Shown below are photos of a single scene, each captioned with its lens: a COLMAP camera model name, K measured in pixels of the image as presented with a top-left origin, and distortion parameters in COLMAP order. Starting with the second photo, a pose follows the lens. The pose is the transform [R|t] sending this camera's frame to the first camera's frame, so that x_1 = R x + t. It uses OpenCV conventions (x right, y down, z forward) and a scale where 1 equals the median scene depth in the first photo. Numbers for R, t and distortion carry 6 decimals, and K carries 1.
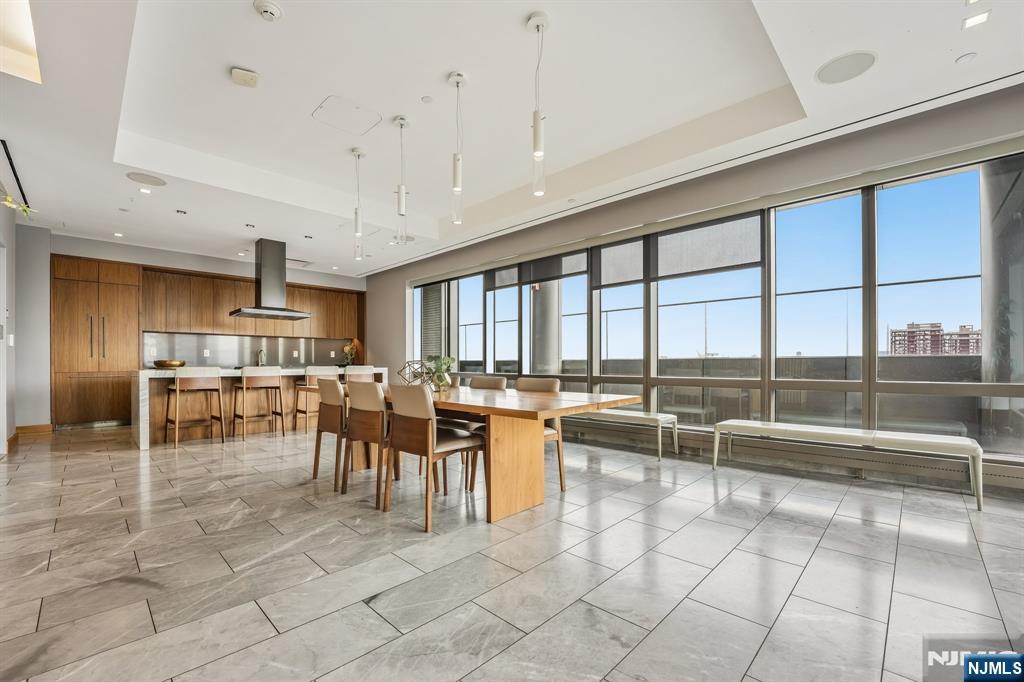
lens RADIAL K [[426.4, 0, 512.3], [0, 426.4, 351.5], [0, 0, 1]] dist [-0.023439, 0.000023]
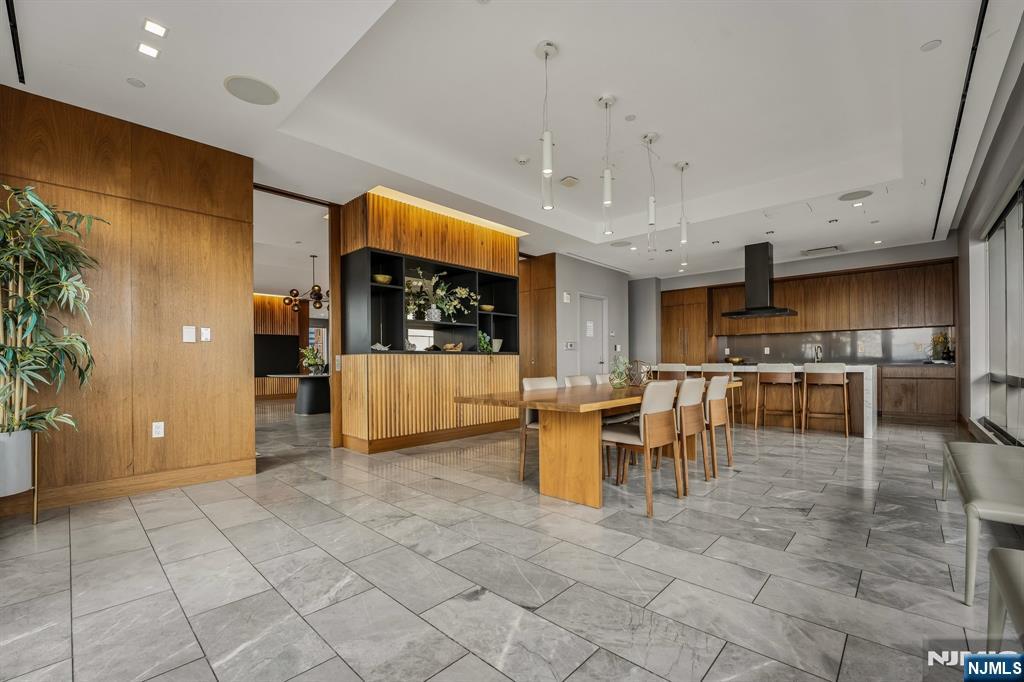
lens RADIAL K [[426.4, 0, 512.3], [0, 426.4, 351.5], [0, 0, 1]] dist [-0.023439, 0.000023]
pose [[0.019538, -0.020841, -0.999592, 1.137100], [0.033890, 0.999222, -0.020171, 0.016112], [0.999235, -0.033482, 0.020229, 0.874674]]
